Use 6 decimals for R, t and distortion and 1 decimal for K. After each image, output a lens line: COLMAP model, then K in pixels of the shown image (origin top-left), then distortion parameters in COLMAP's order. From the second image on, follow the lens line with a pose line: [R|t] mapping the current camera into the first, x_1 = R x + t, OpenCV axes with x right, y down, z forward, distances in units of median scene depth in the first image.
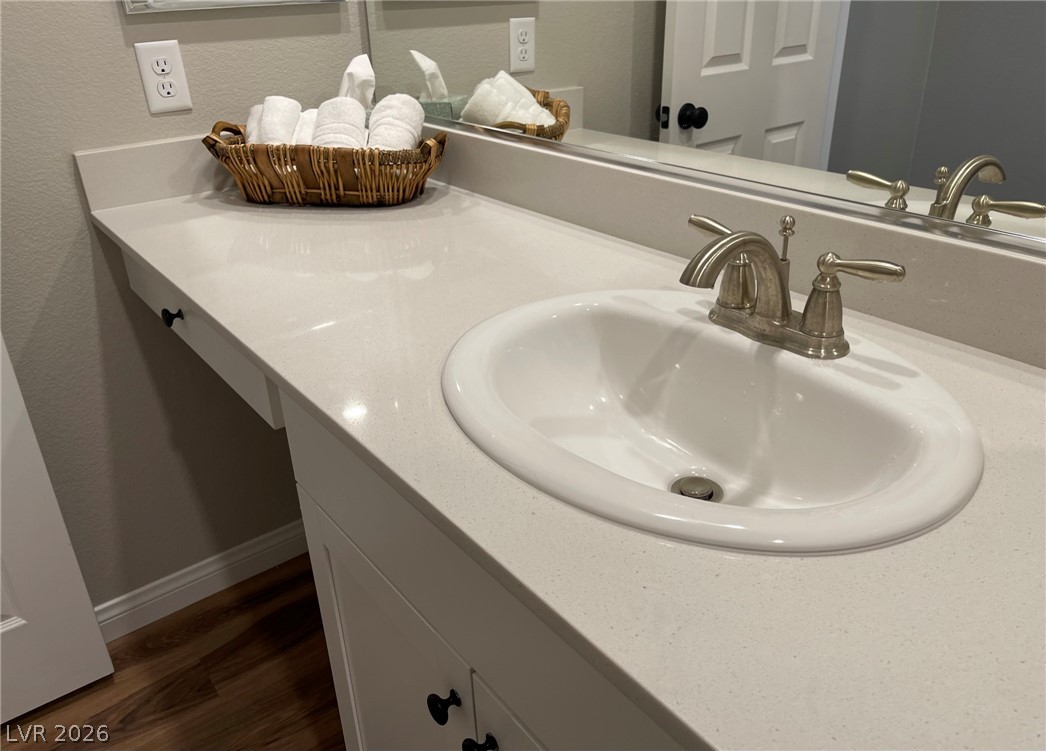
lens RADIAL K [[798.2, 0, 523.0], [0, 798.2, 374.9], [0, 0, 1]] dist [-0.001185, -0.000357]
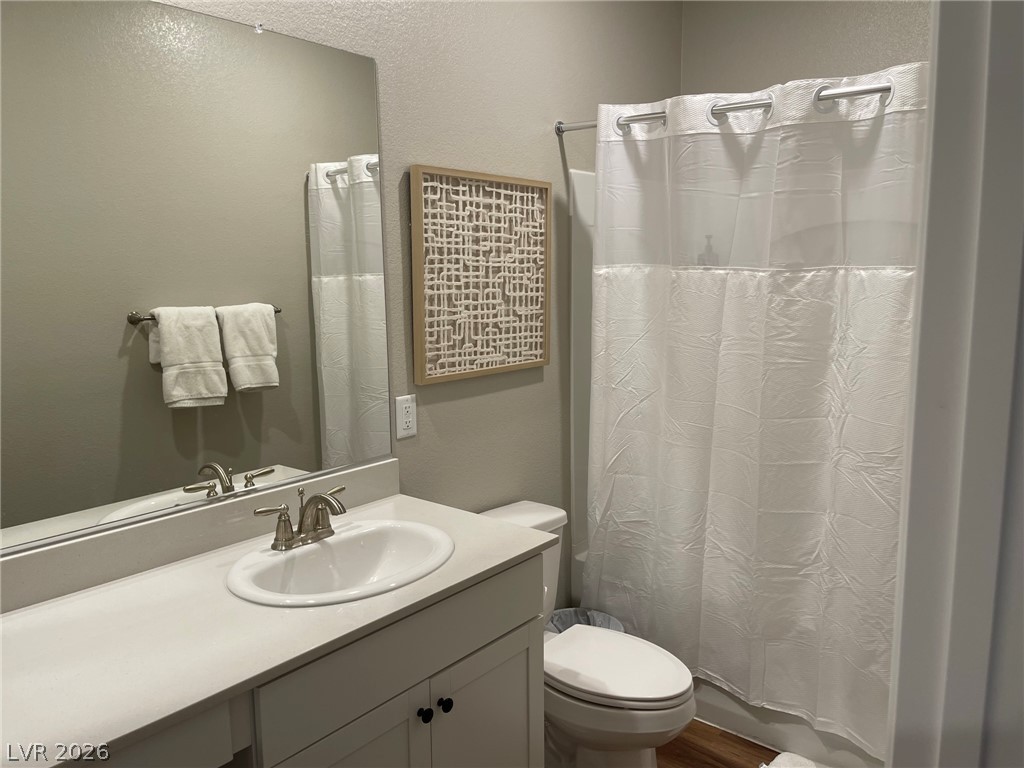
lens RADIAL K [[772.7, 0, 513.0], [0, 772.7, 384.6], [0, 0, 1]] dist [0.052002, -0.070161]
pose [[-0.212797, -0.108881, 0.971011, -1.777680], [0.455498, 0.868128, 0.197167, -0.565761], [-0.864430, 0.484250, -0.135140, 0.558490]]
